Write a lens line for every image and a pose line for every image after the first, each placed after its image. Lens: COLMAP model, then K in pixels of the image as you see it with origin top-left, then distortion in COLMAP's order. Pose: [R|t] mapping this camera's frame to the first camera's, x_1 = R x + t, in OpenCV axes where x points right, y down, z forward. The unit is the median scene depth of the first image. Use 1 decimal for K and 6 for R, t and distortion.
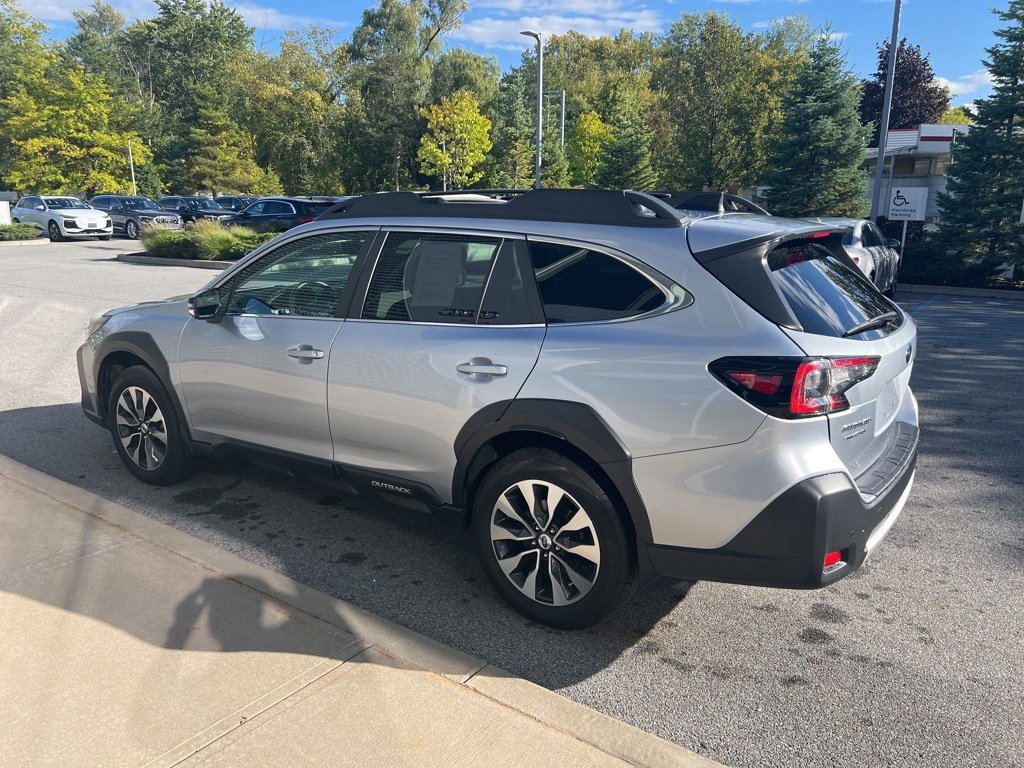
lens RADIAL K [[767.0, 0, 516.3], [0, 767.0, 385.9], [0, 0, 1]] dist [0.050701, -0.051884]
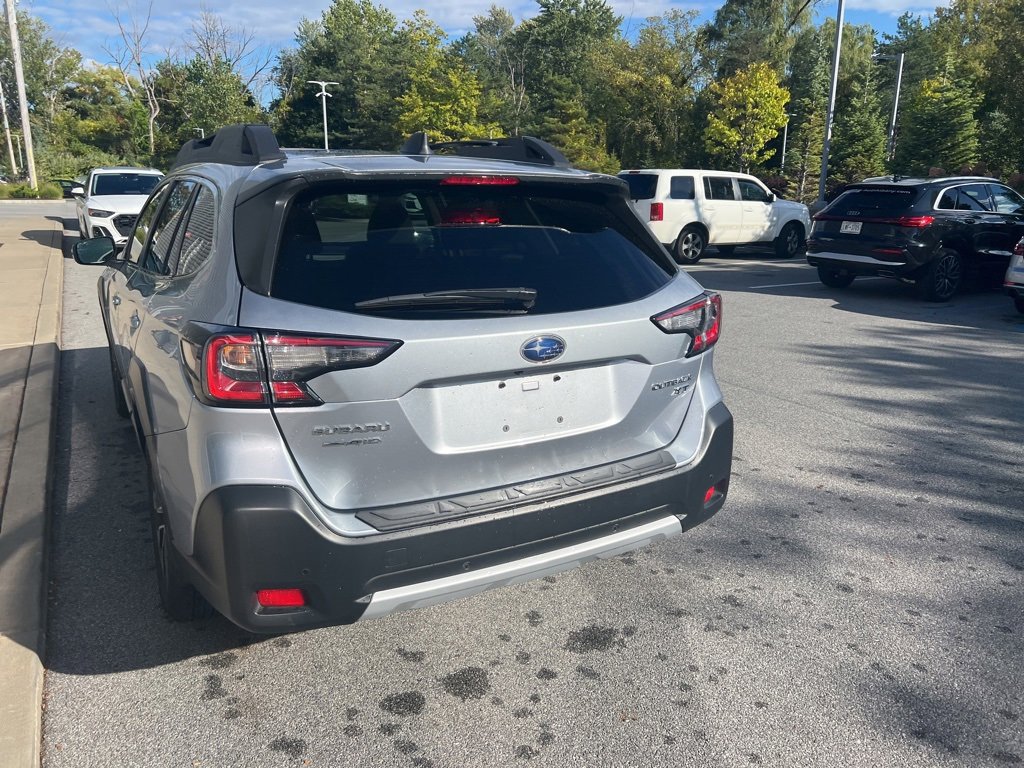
lens RADIAL K [[767.0, 0, 517.6], [0, 767.0, 381.0], [0, 0, 1]] dist [0.050701, -0.051884]
pose [[0.899882, 0.111433, -0.421657, 0.197120], [-0.106748, 0.993677, 0.034787, -0.008545], [0.422868, 0.013706, 0.906088, 0.088109]]
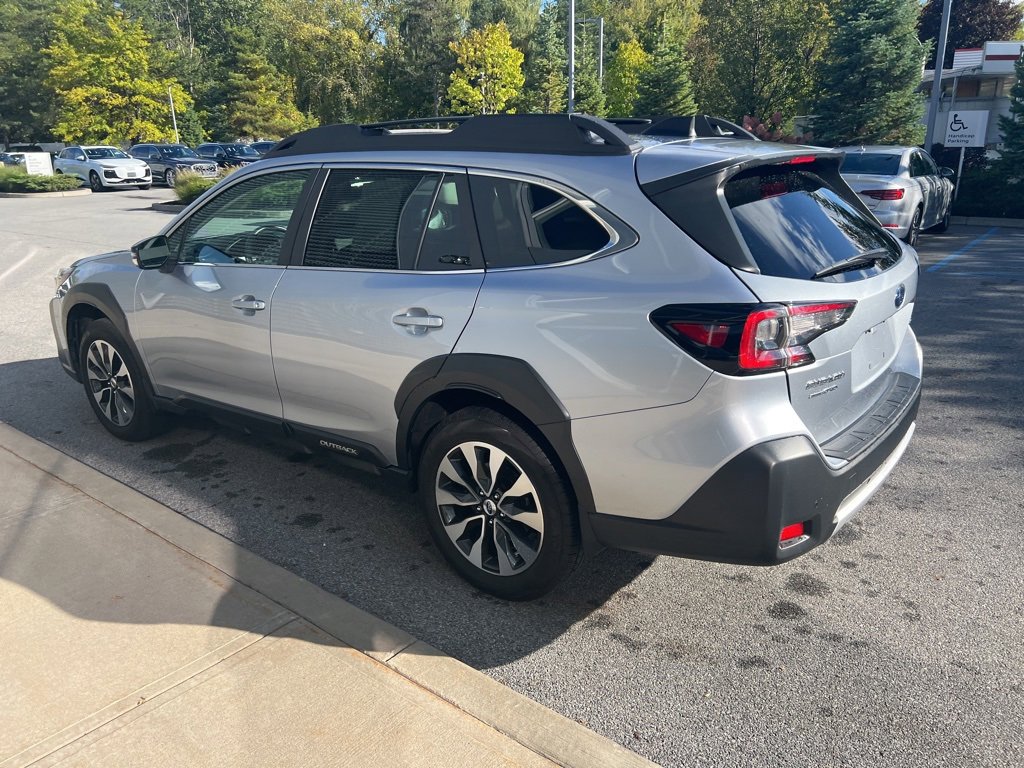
lens RADIAL K [[767.0, 0, 516.5], [0, 767.0, 388.2], [0, 0, 1]] dist [0.050701, -0.051884]
pose [[0.997992, -0.006733, -0.062980, 0.032638], [0.011477, 0.997098, 0.075262, -0.002310], [0.062291, -0.075833, 0.995173, 0.024483]]
